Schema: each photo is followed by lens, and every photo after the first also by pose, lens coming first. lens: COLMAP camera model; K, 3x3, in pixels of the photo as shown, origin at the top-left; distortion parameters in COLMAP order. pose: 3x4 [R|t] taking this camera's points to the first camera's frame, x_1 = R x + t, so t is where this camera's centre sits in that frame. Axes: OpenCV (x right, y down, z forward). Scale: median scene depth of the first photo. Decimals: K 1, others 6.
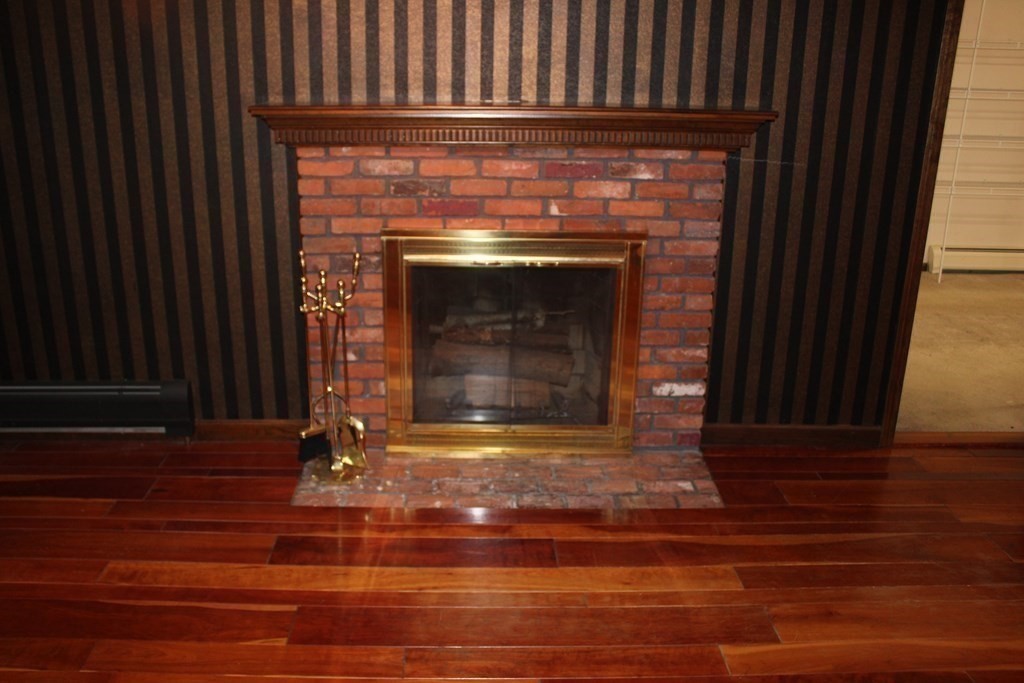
lens RADIAL K [[885.8, 0, 500.2], [0, 885.8, 343.4], [0, 0, 1]] dist [-0.151374, 0.130428]
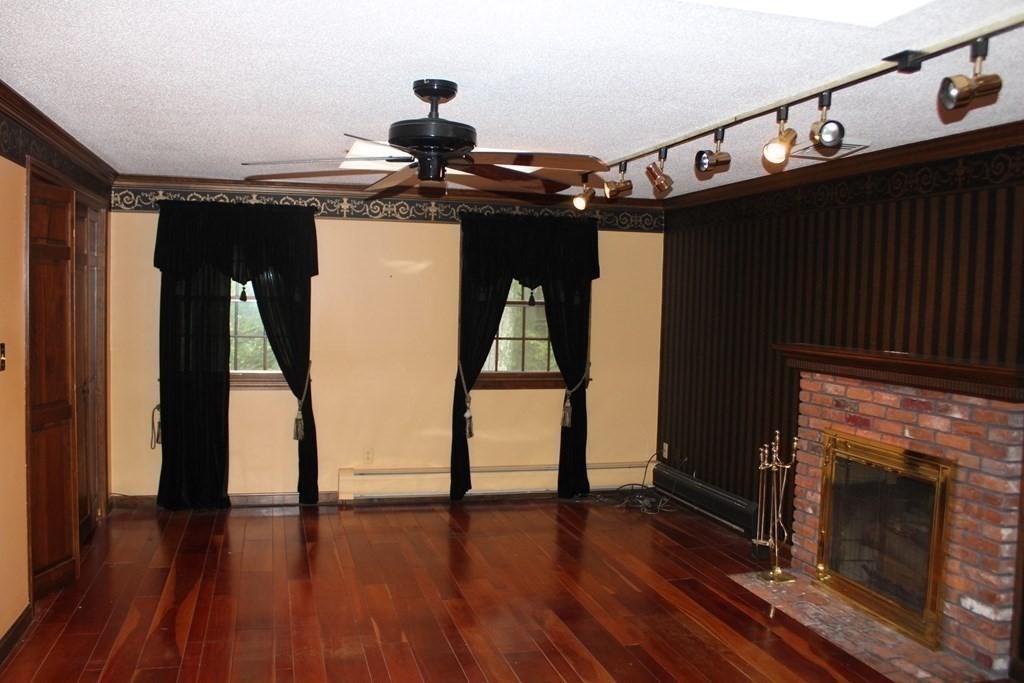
lens RADIAL K [[885.8, 0, 500.2], [0, 885.8, 343.4], [0, 0, 1]] dist [-0.151374, 0.130428]
pose [[0.231237, 0.045463, -0.971835, 1.192221], [-0.326809, 0.944494, -0.033577, -0.033192], [0.916365, 0.325369, 0.233260, 0.080449]]
